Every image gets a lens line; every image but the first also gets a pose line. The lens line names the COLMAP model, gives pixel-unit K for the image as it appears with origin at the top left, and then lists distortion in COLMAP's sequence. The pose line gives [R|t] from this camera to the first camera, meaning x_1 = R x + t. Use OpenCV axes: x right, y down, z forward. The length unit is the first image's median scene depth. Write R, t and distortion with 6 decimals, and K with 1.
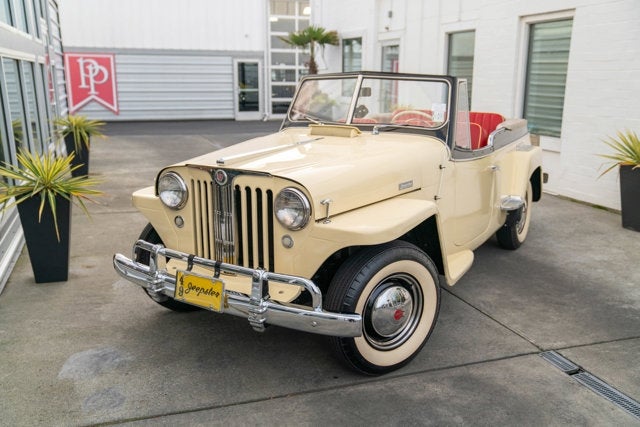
lens RADIAL K [[605.4, 0, 320.0], [0, 605.4, 223.2], [0, 0, 1]] dist [0.048942, 0.001790]
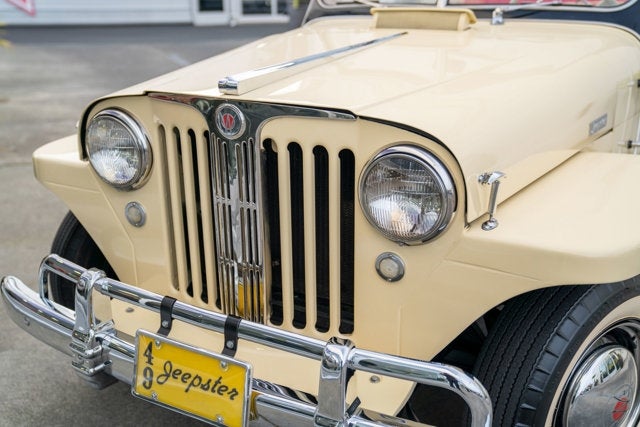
lens RADIAL K [[670.2, 0, 317.4], [0, 670.2, 212.5], [0, 0, 1]] dist [0.092782, 0.007493]
pose [[0.998644, -0.026115, 0.045045, -0.120210], [0.021653, 0.995064, 0.096848, -0.054445], [-0.047352, -0.095741, 0.994279, 0.496215]]
